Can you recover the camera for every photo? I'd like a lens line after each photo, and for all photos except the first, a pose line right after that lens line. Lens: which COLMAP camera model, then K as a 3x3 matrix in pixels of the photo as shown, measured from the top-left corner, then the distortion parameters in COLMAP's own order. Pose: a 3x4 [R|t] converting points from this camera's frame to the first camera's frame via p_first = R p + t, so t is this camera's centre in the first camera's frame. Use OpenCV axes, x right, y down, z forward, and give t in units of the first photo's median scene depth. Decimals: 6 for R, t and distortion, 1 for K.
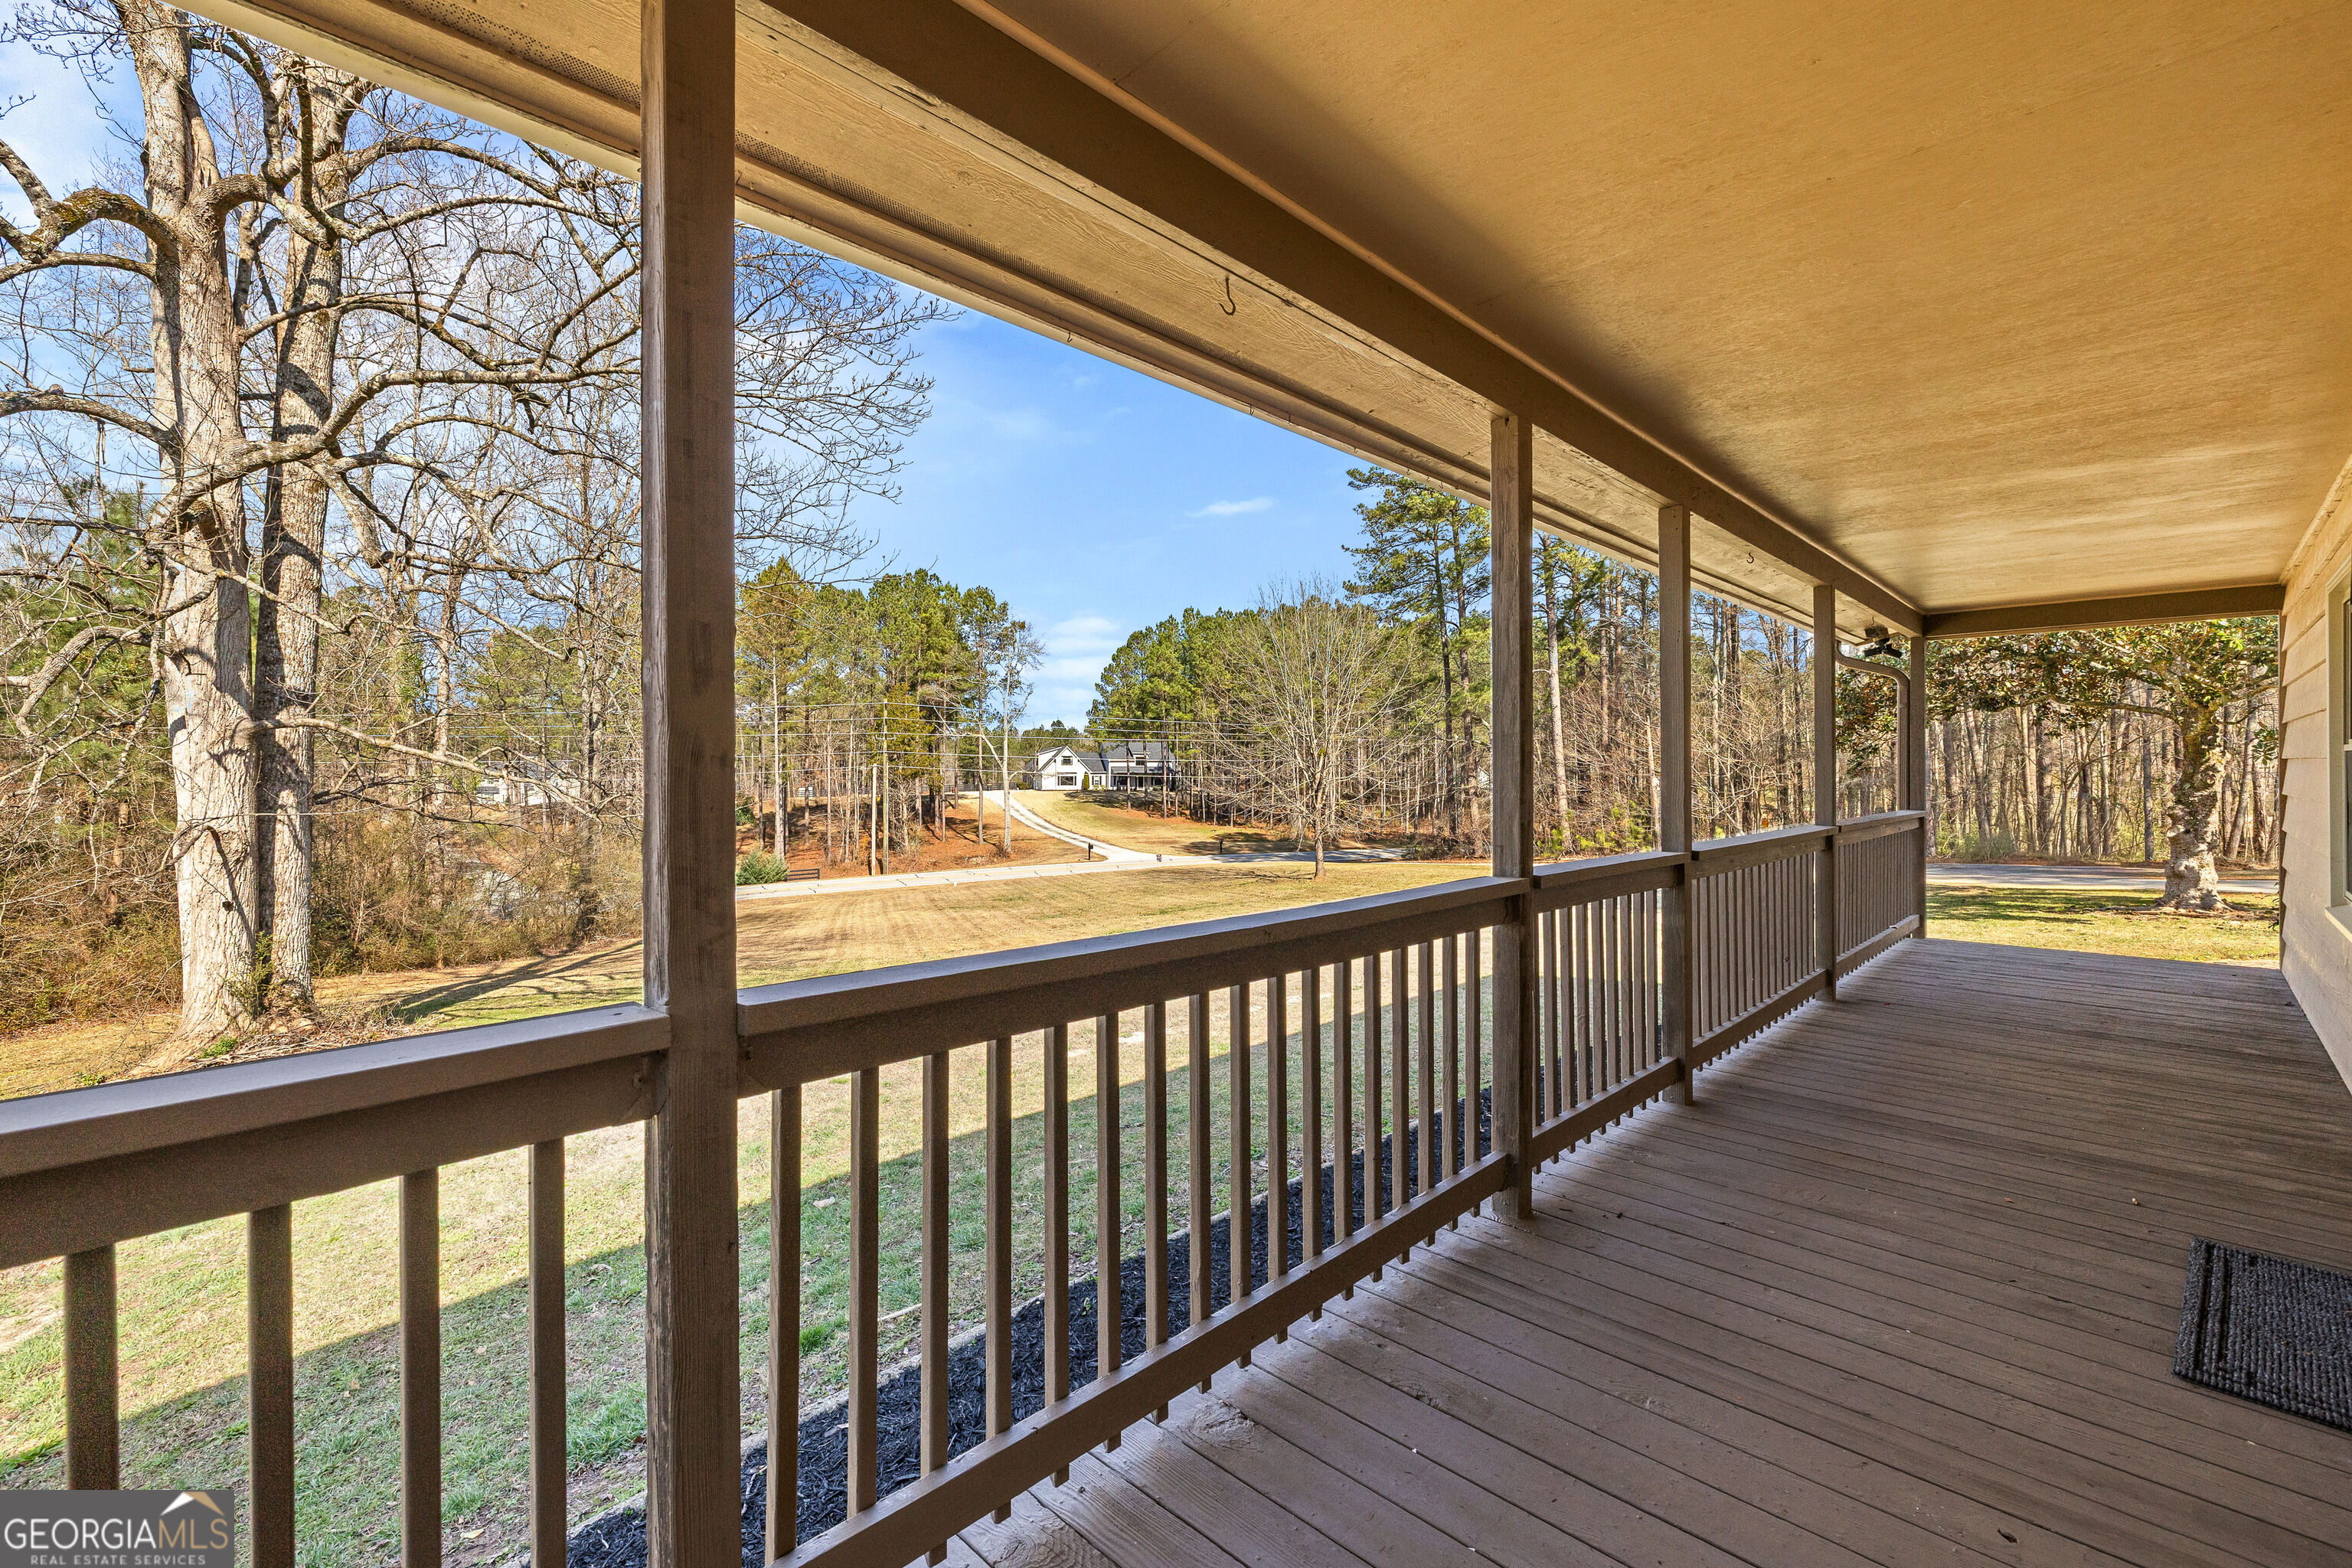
lens RADIAL K [[1008.6, 0, 1171.3], [0, 1008.6, 763.1], [0, 0, 1]] dist [-0.003607, -0.000404]
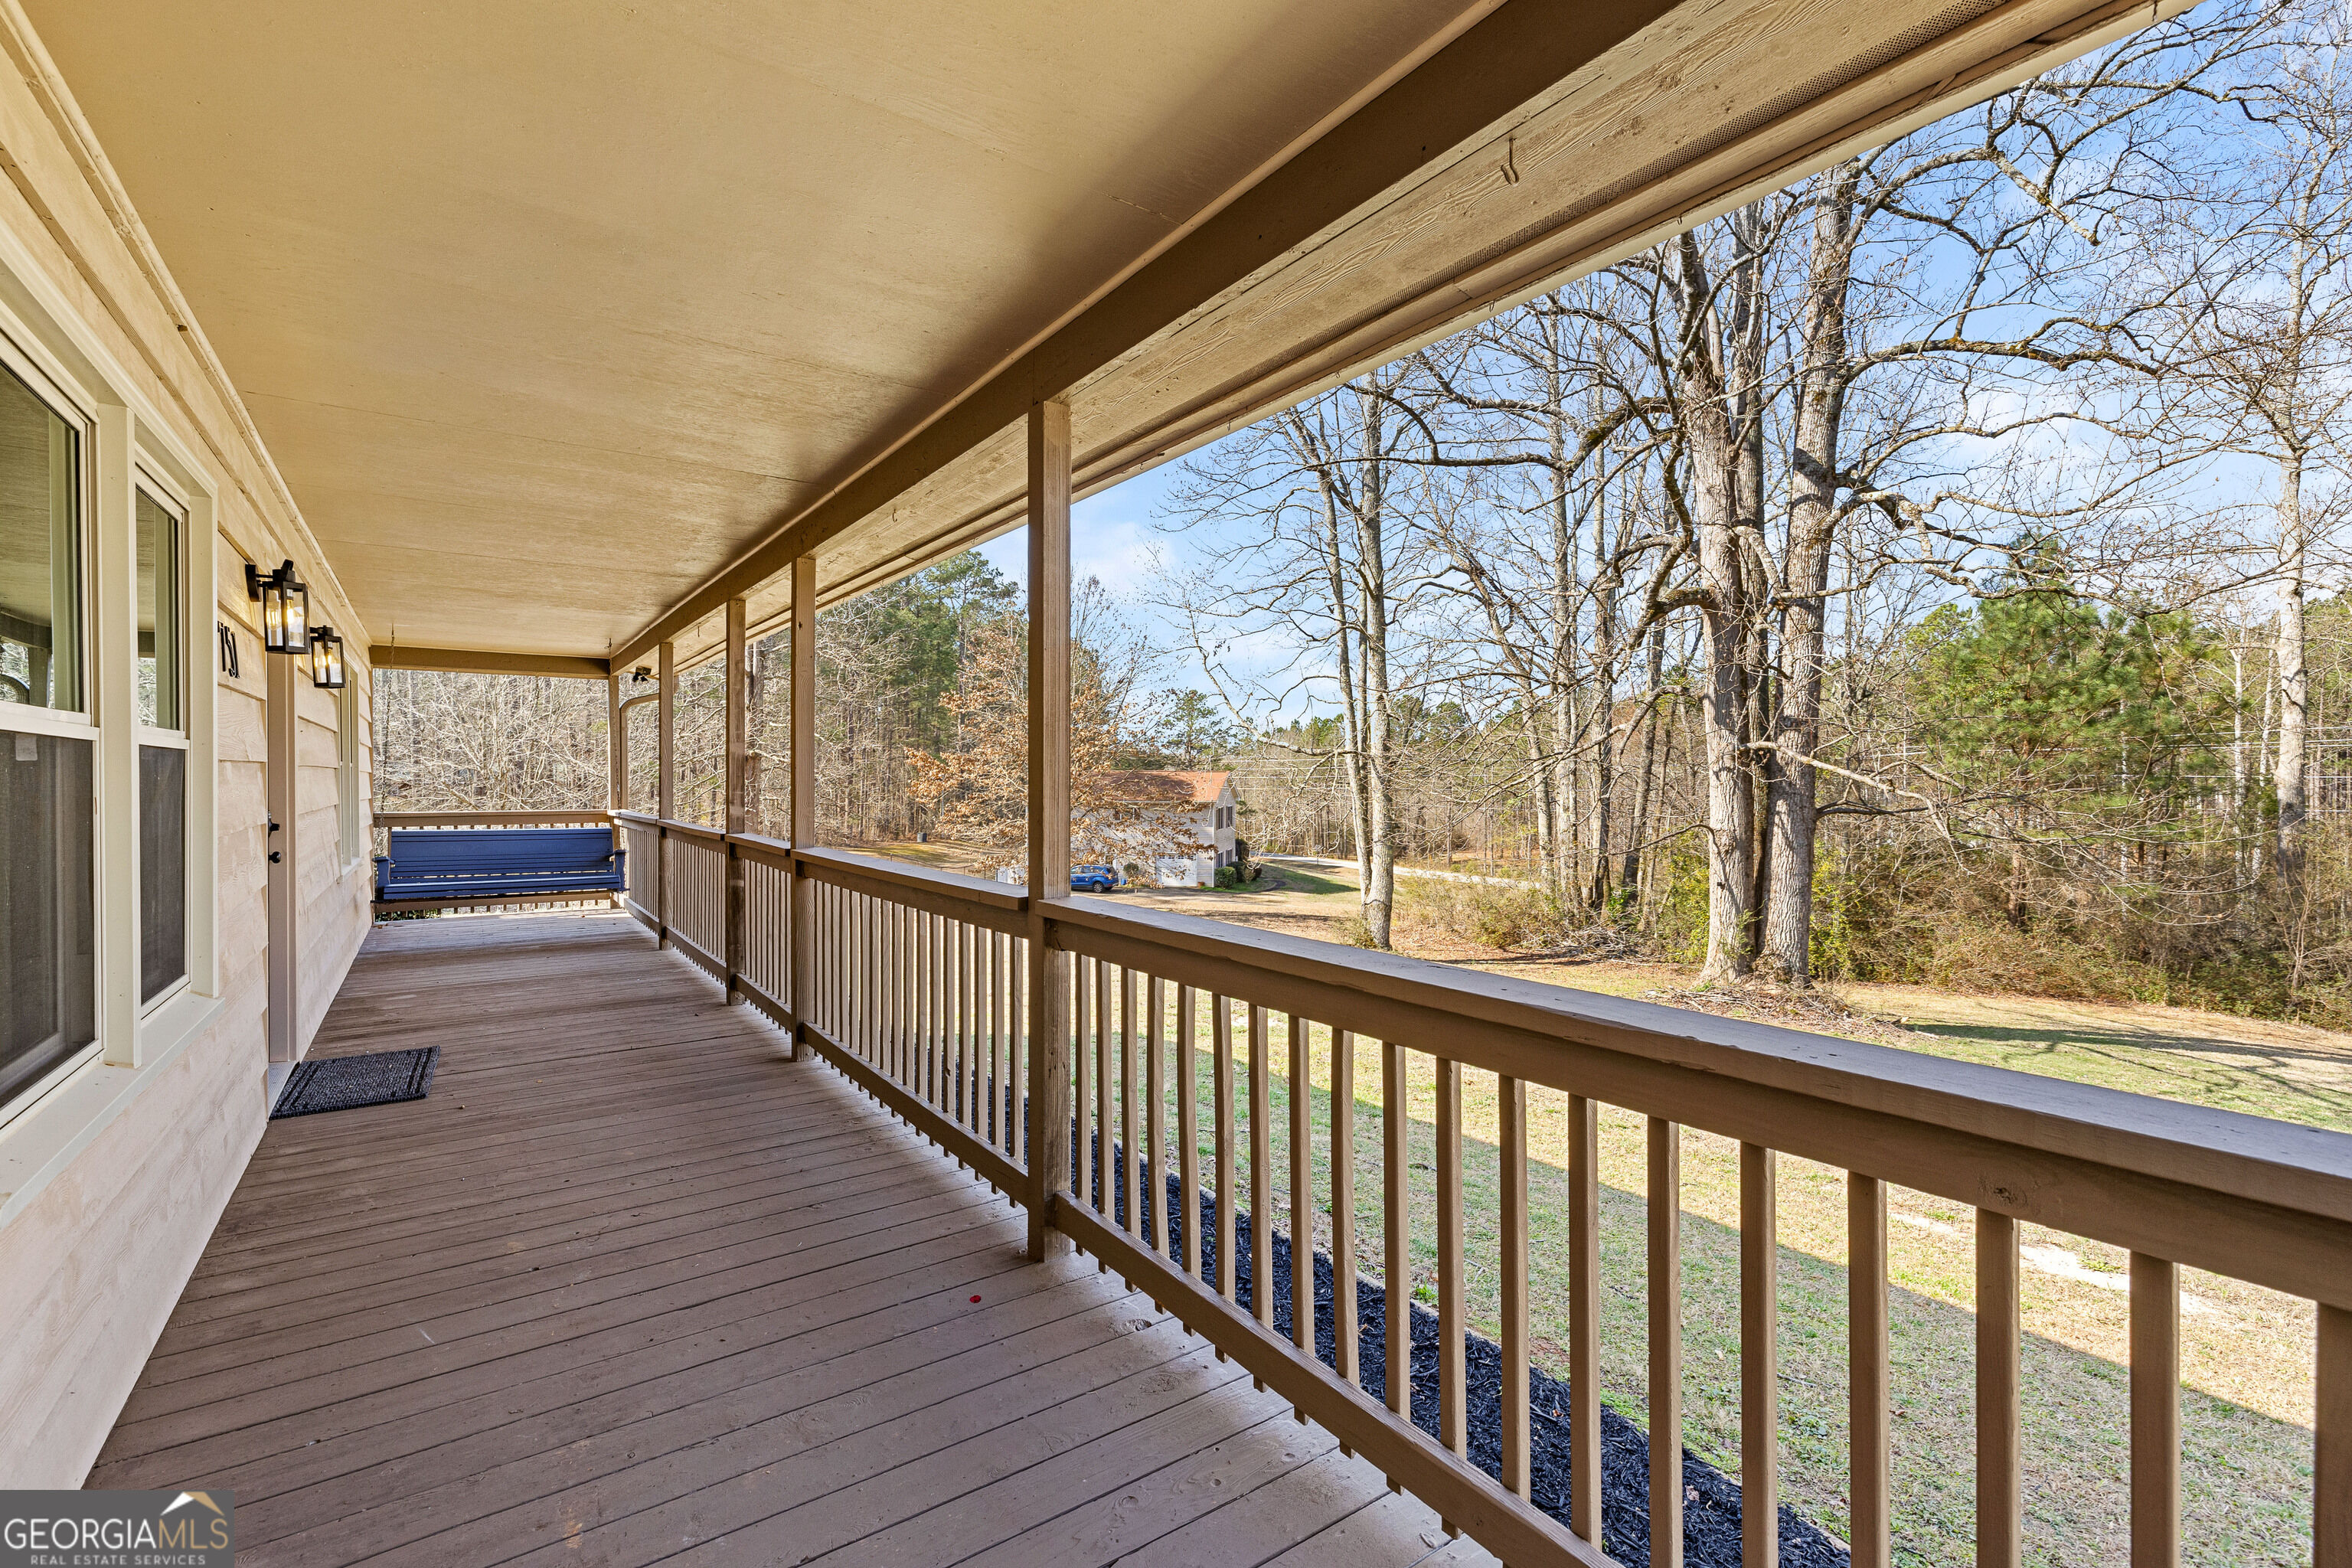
lens RADIAL K [[1008.6, 0, 1170.7], [0, 1008.6, 795.2], [0, 0, 1]] dist [-0.003607, -0.000404]
pose [[-0.163047, 0.009800, -0.986570, 0.492026], [0.009701, 0.999918, 0.008329, 0.004325], [0.986571, -0.008213, -0.163129, 0.498580]]
